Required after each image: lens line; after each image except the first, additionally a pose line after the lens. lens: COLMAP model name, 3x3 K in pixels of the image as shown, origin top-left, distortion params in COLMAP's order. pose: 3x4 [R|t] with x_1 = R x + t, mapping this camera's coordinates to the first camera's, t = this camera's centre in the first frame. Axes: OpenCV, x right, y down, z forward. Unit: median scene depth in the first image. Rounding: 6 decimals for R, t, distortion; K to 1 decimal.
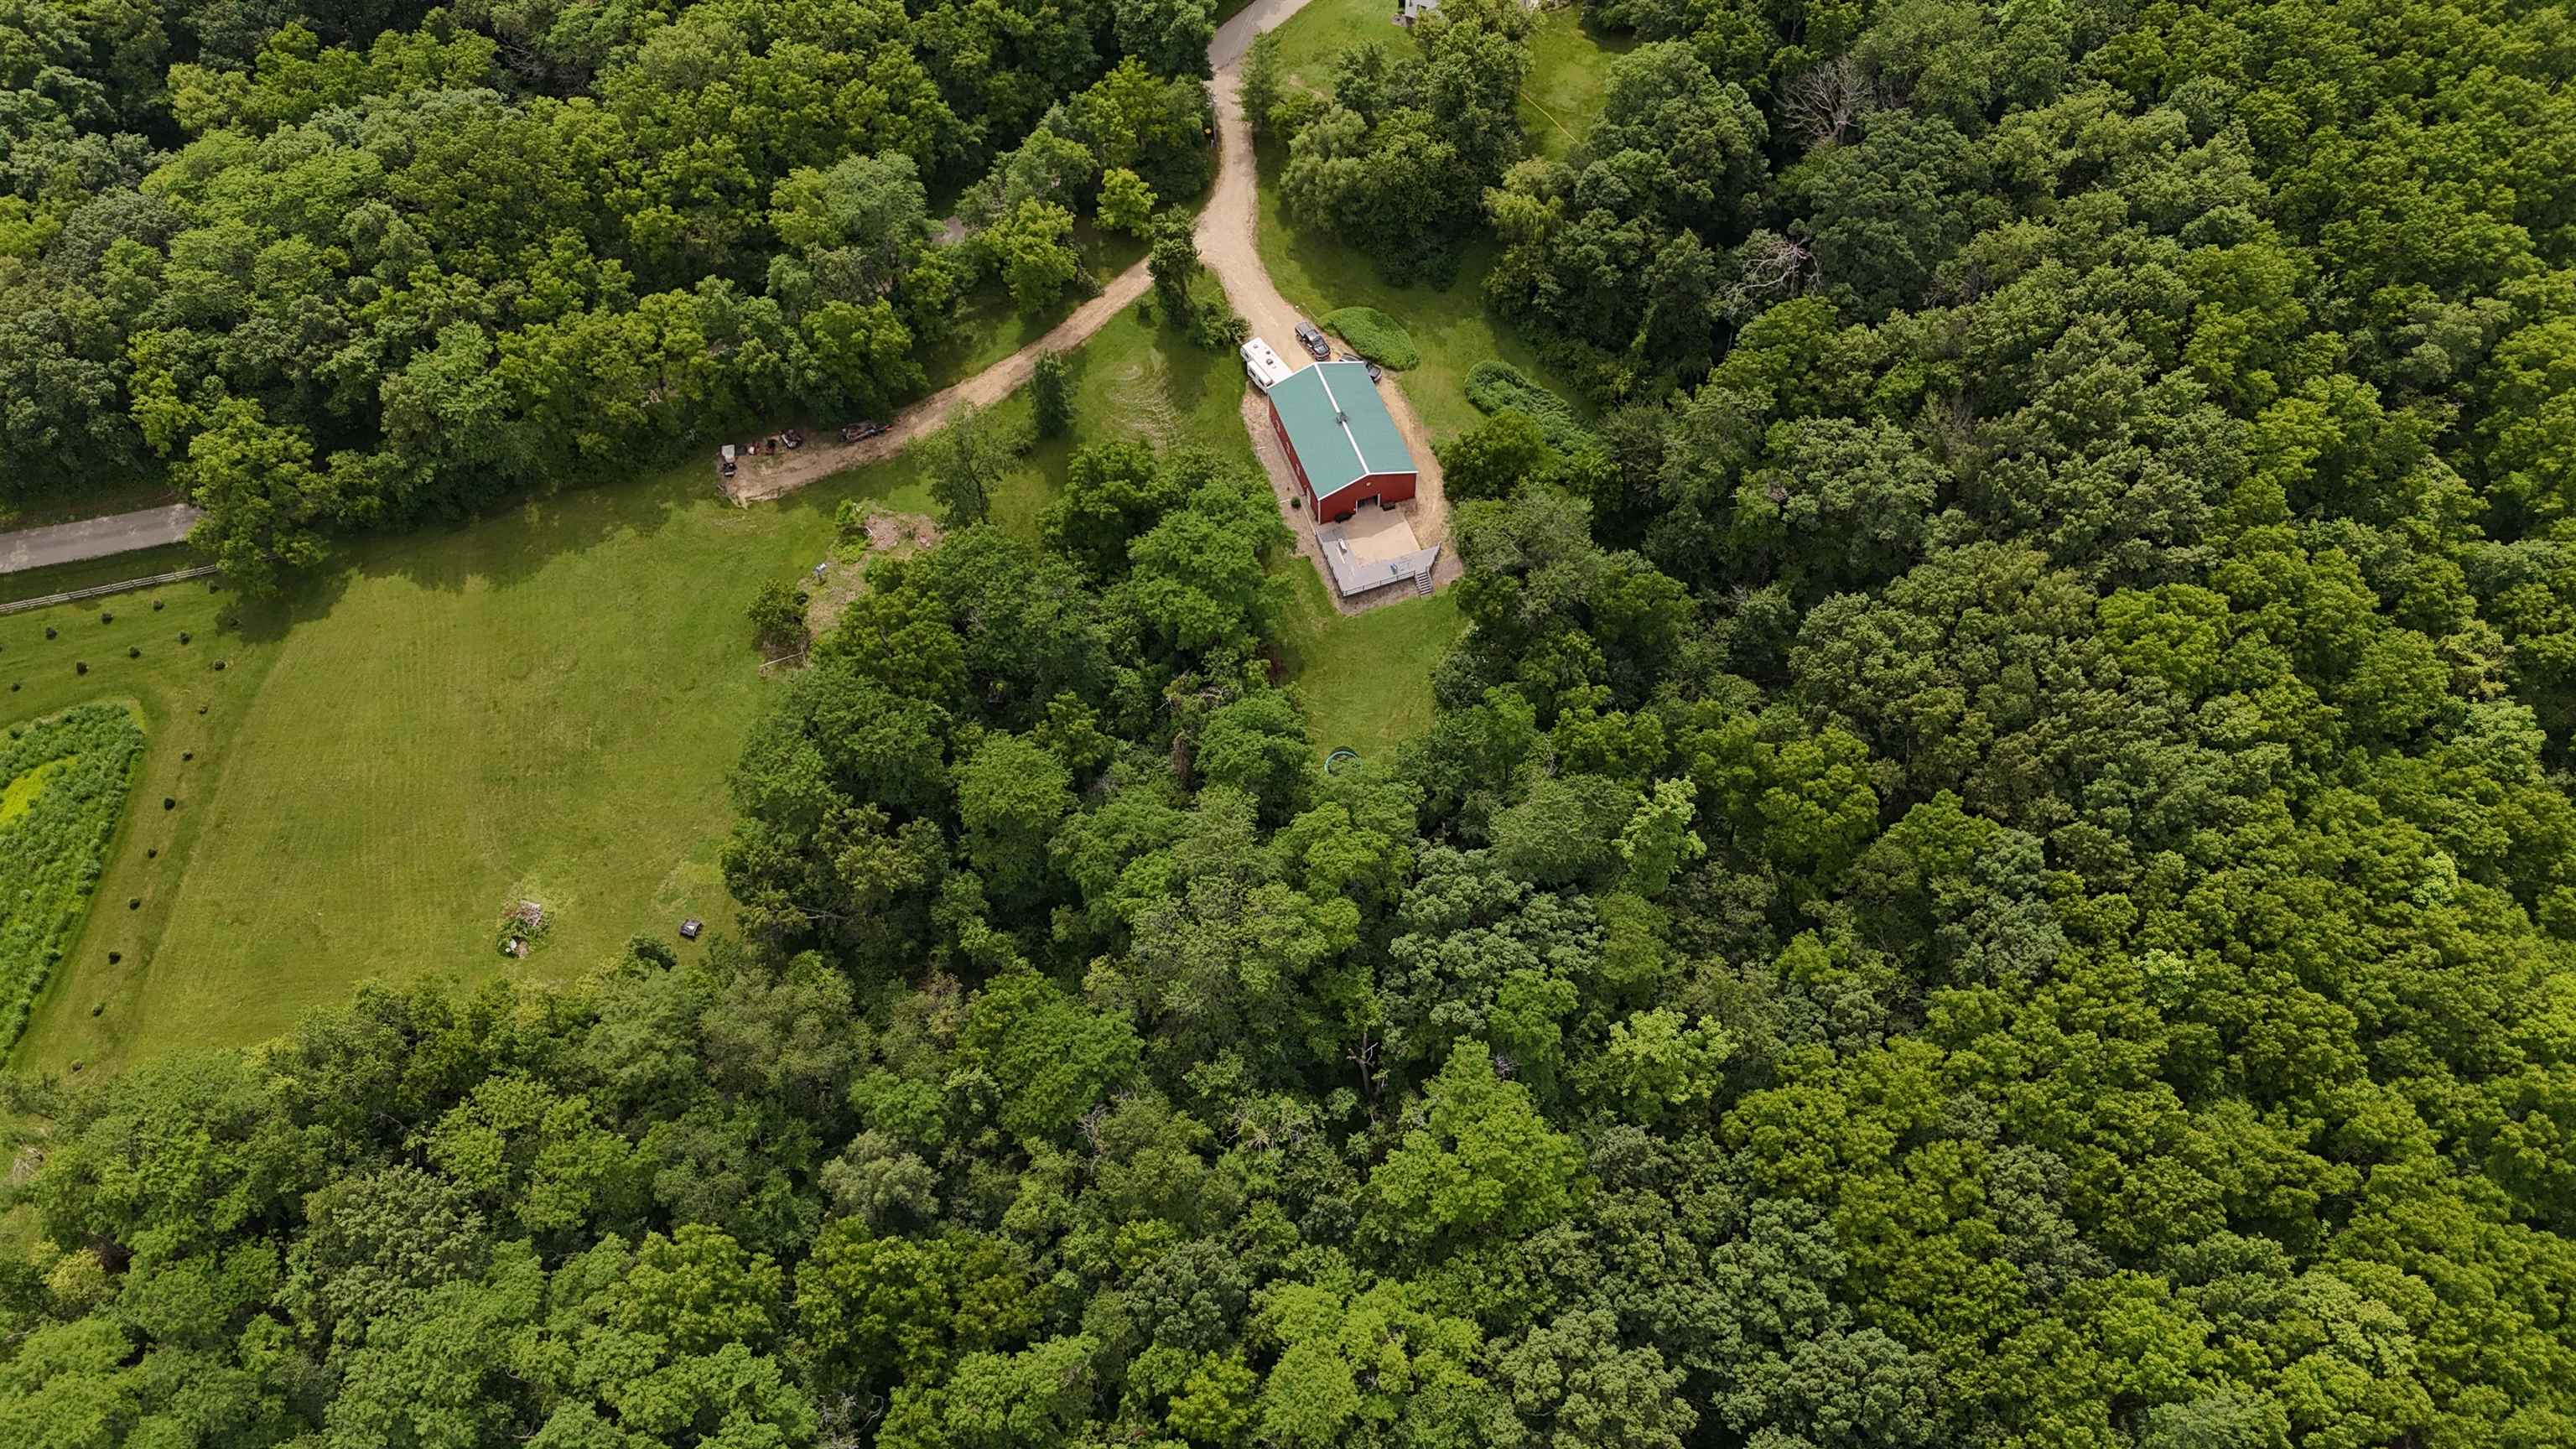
lens RADIAL K [[1897.9, 0, 1288.0], [0, 1897.9, 724.5], [0, 0, 1]] dist [0.034016, -0.009156]
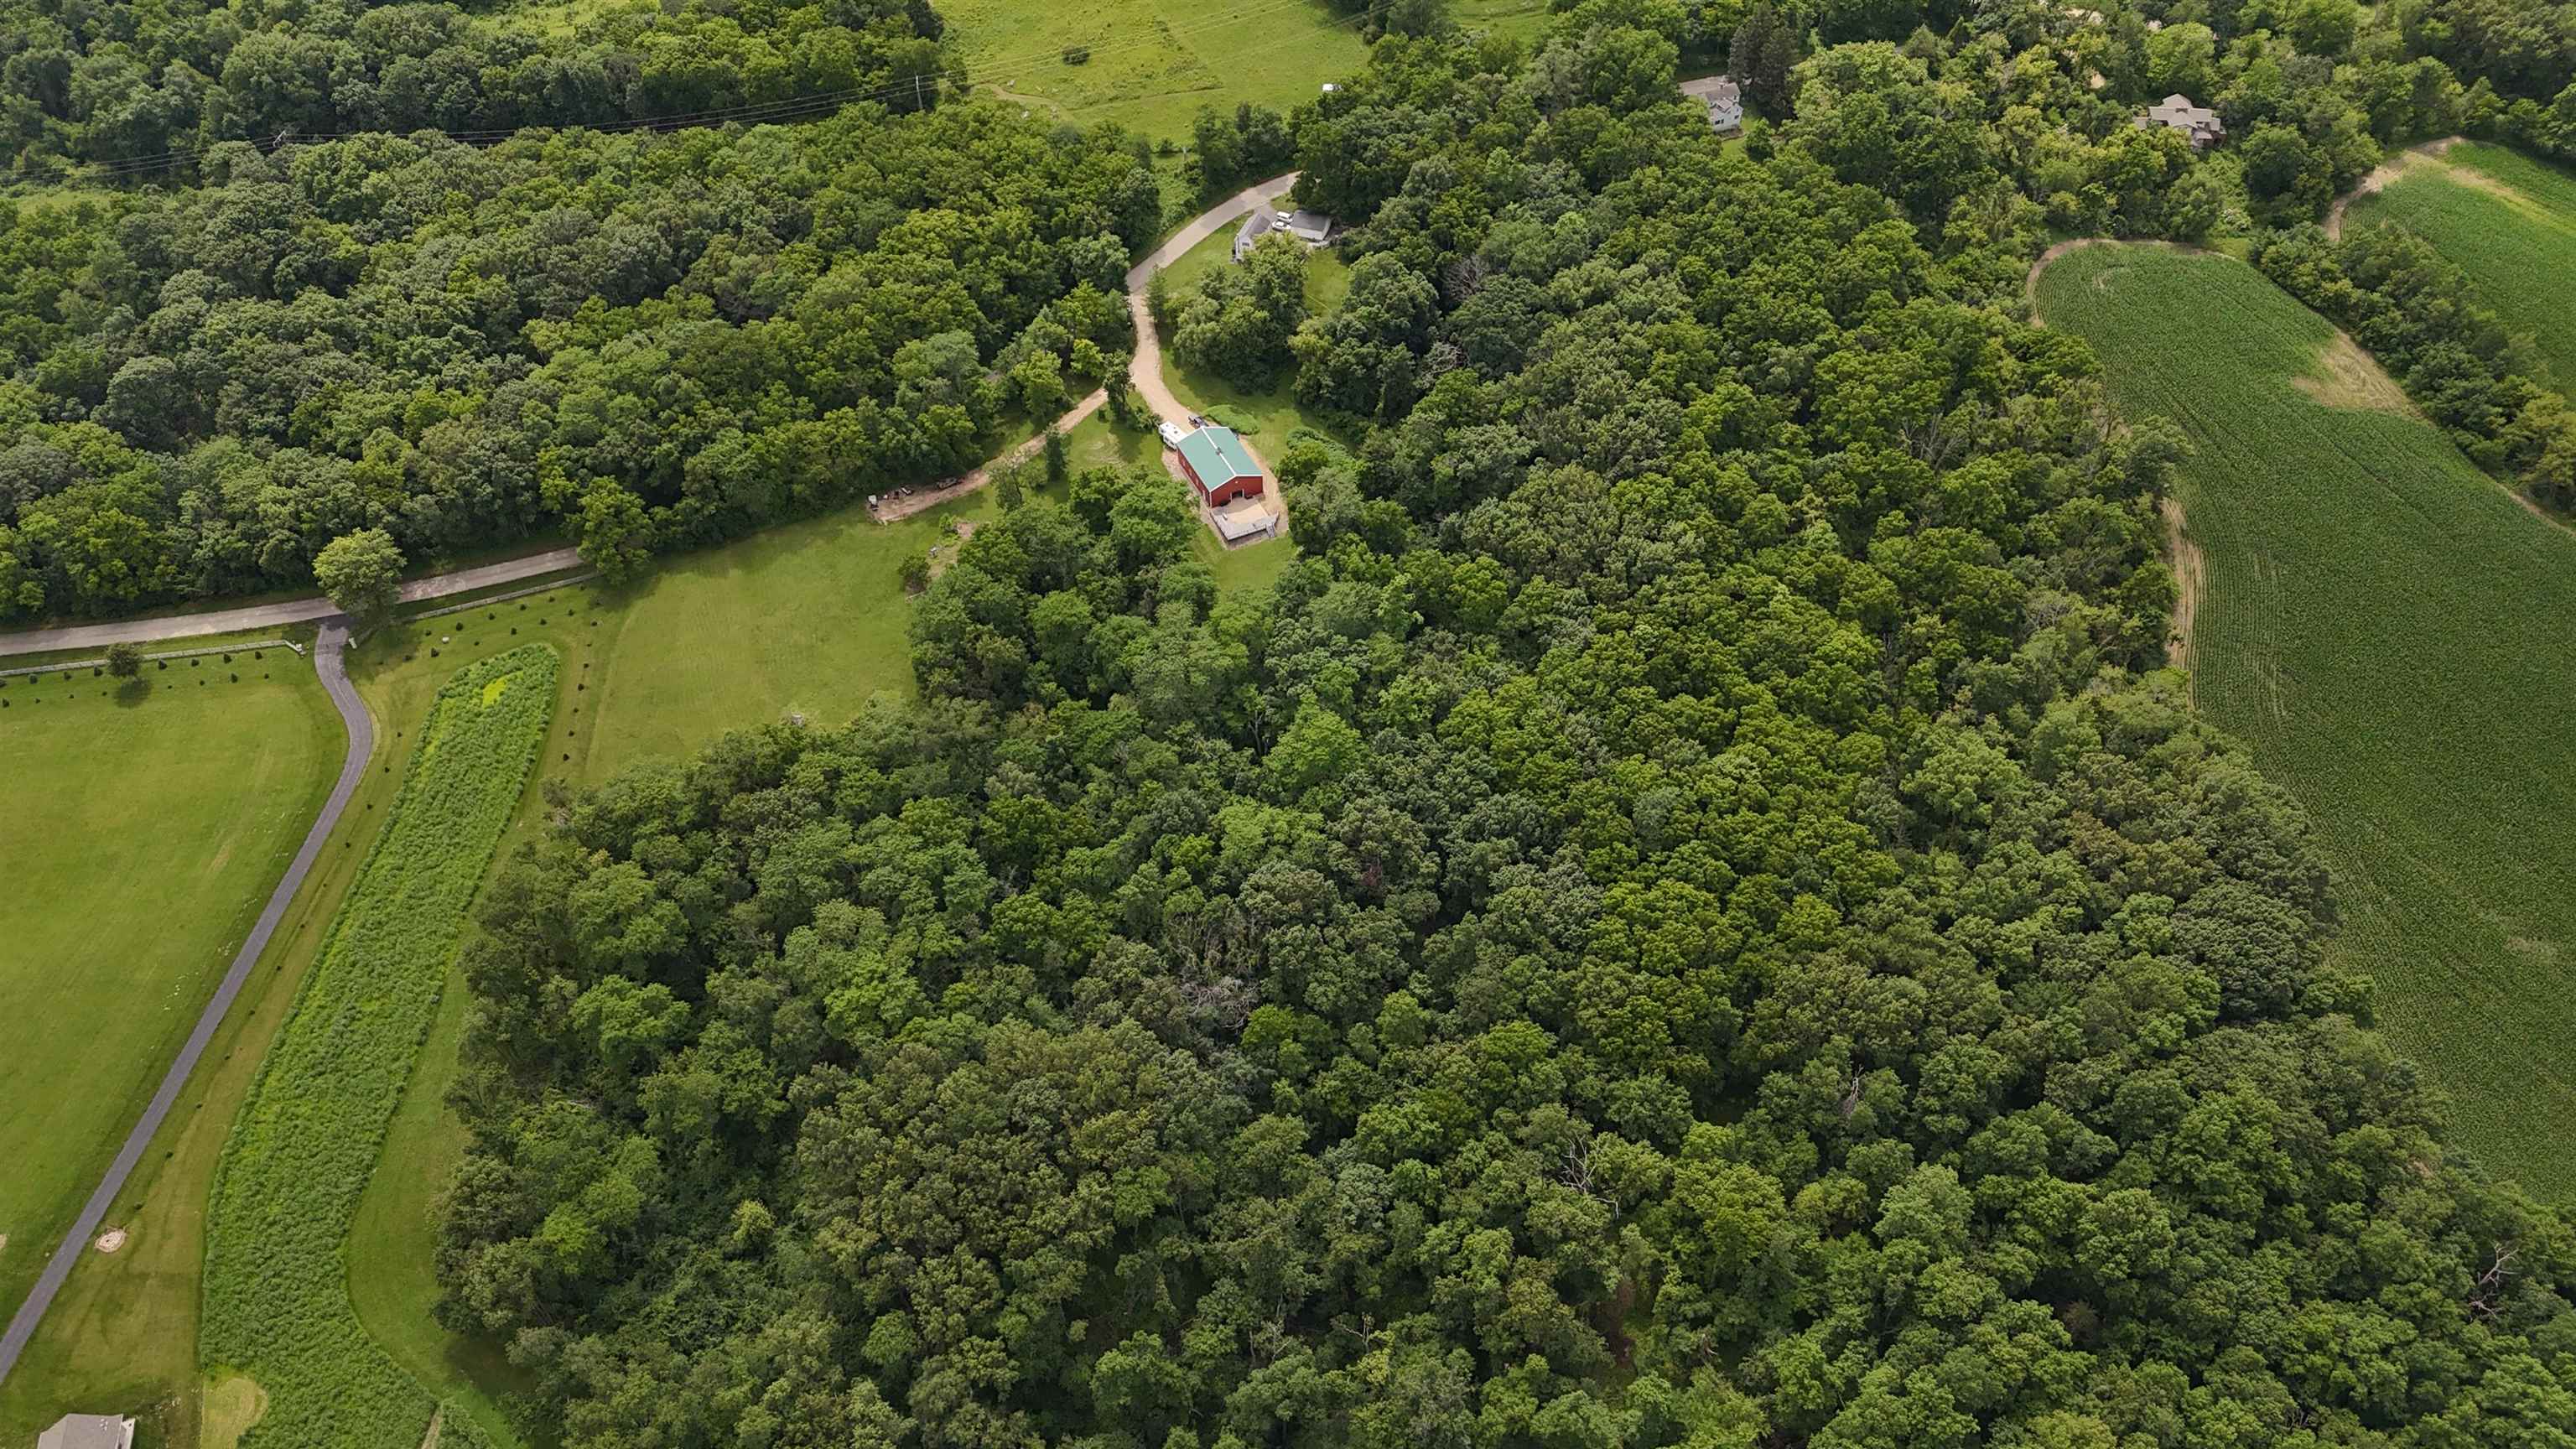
lens RADIAL K [[1902.5, 0, 1288.0], [0, 1902.5, 724.5], [0, 0, 1]] dist [0.071301, -0.067873]
pose [[0.994989, -0.073869, 0.067386, -0.047641], [0.085315, 0.978667, -0.186903, 0.438562], [-0.052142, 0.191715, 0.980064, -0.735669]]
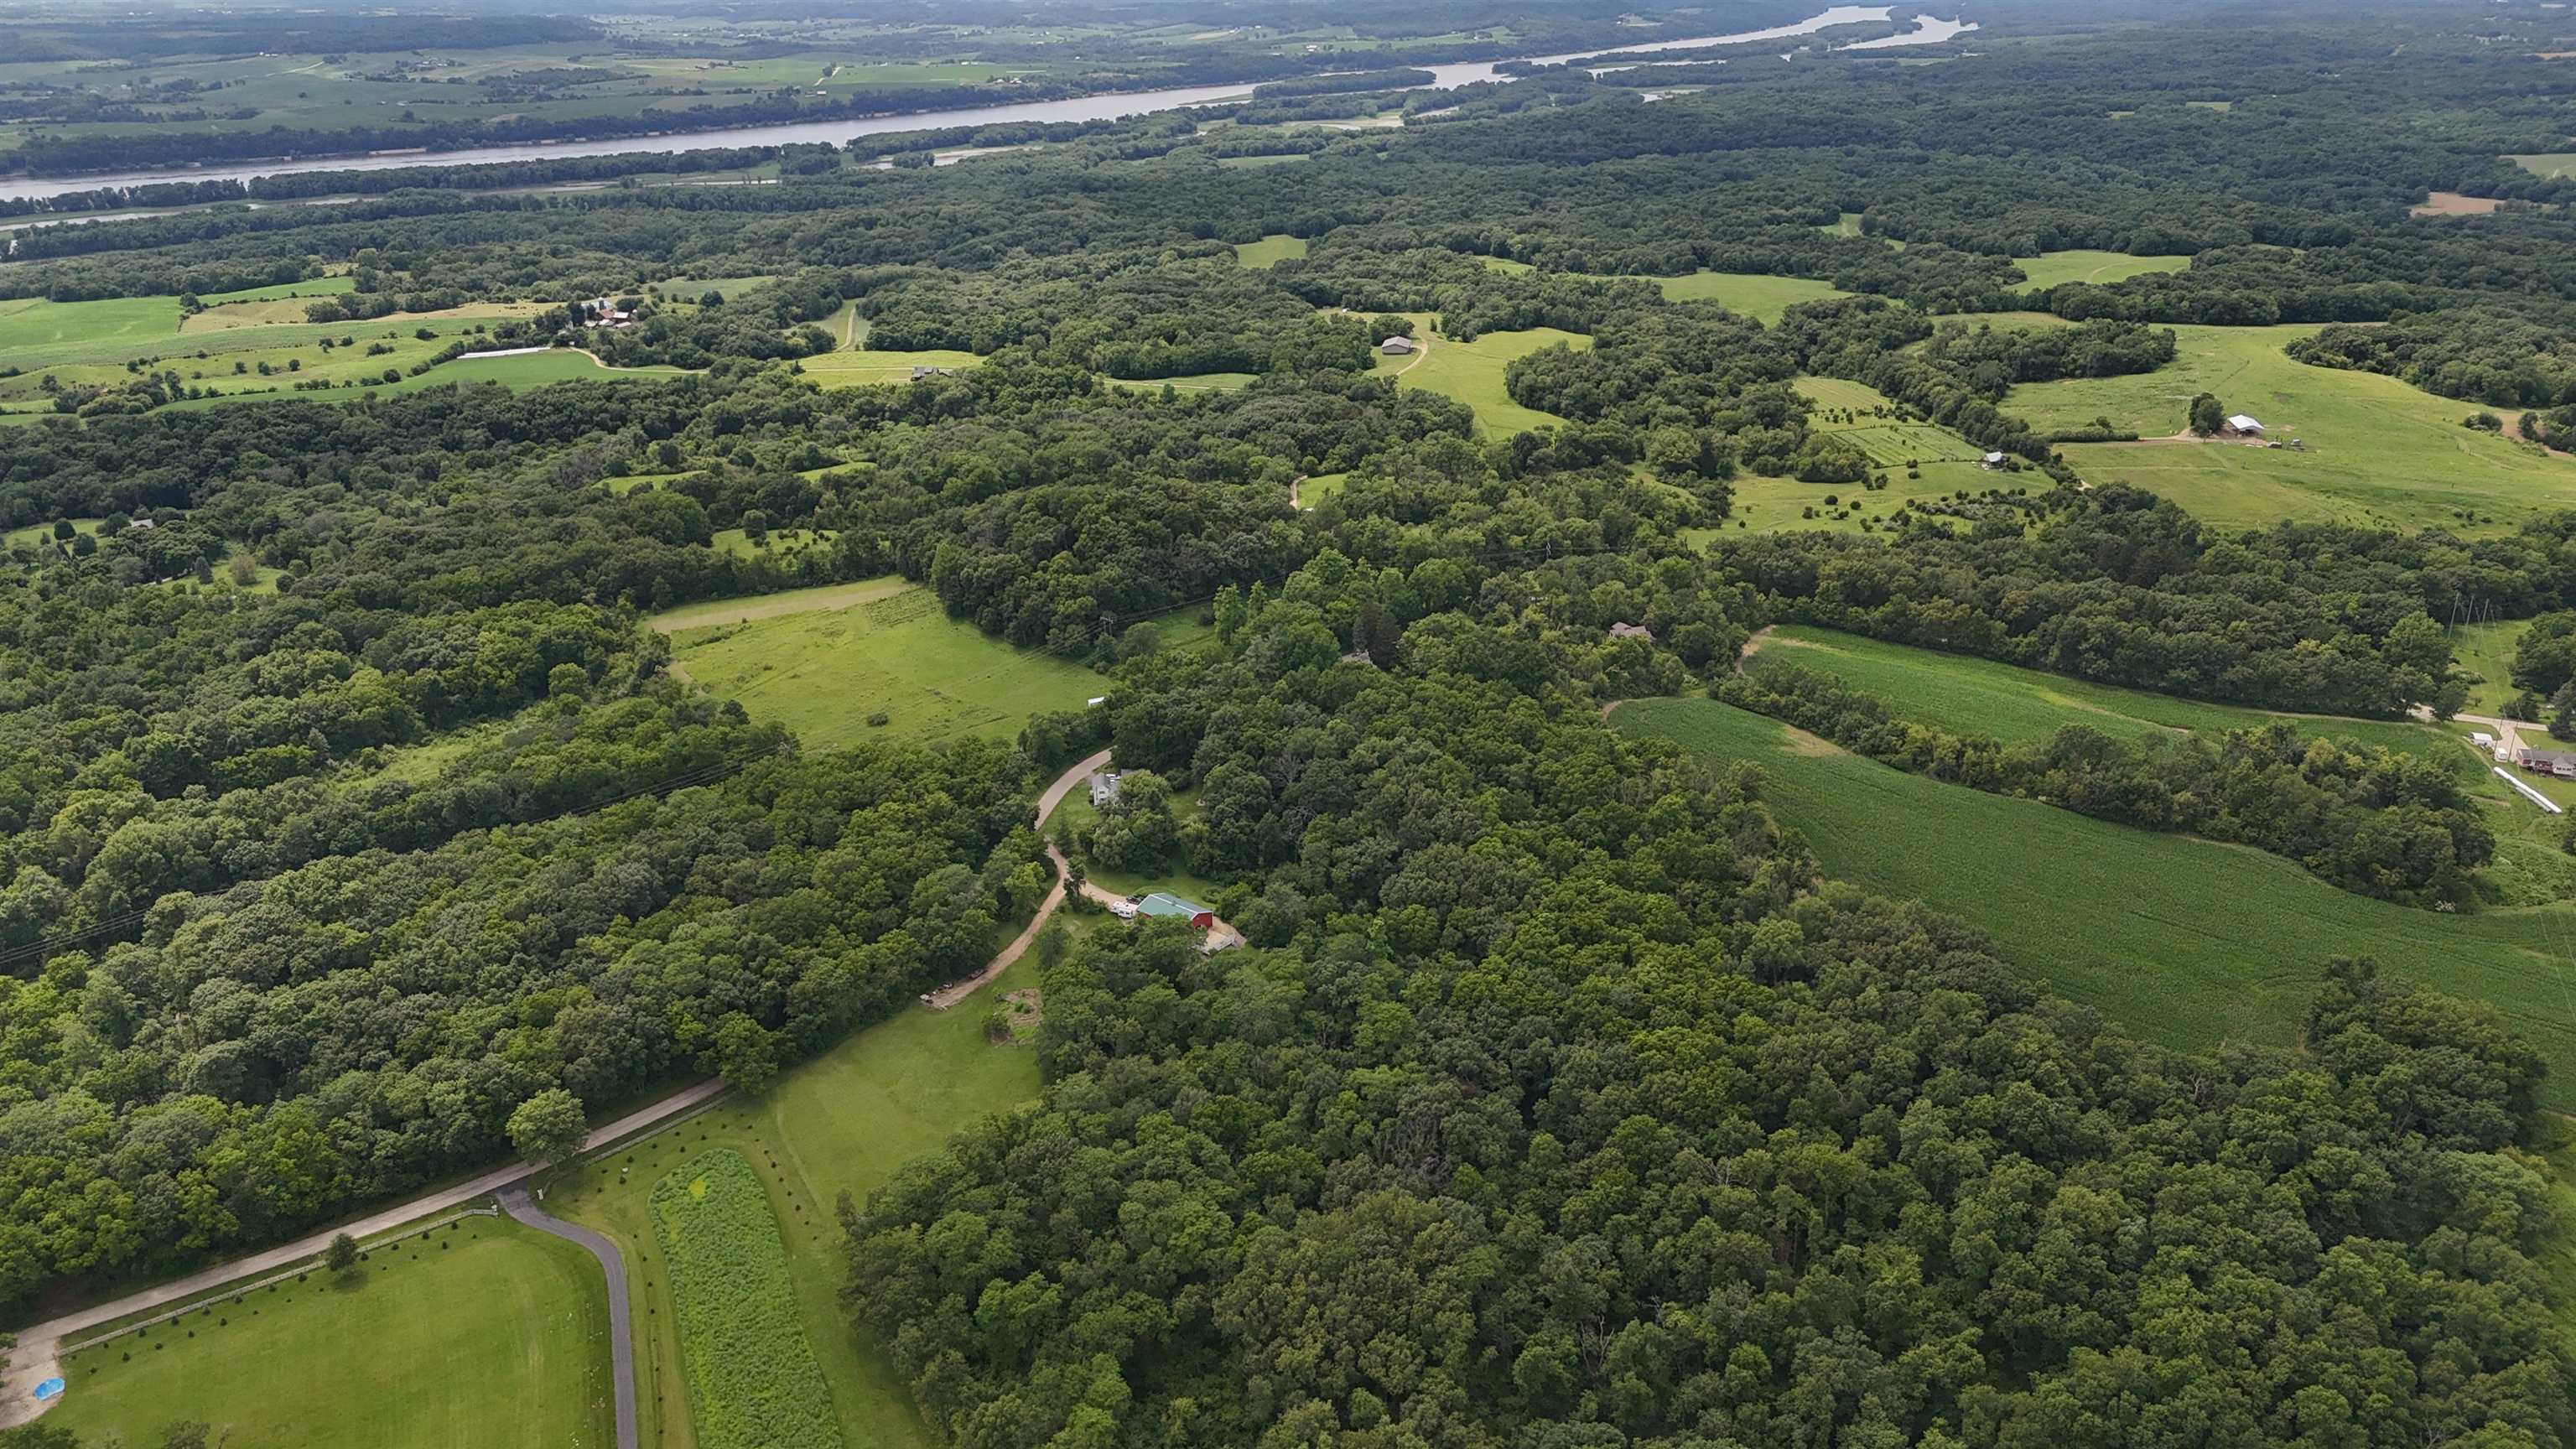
lens RADIAL K [[1911.0, 0, 1289.9], [0, 1911.0, 716.6], [0, 0, 1]] dist [0.079545, -0.080477]
pose [[0.855386, -0.188780, 0.482366, -0.973708], [0.433114, 0.771449, -0.466132, 0.851803], [-0.284124, 0.607642, 0.741650, -0.993772]]
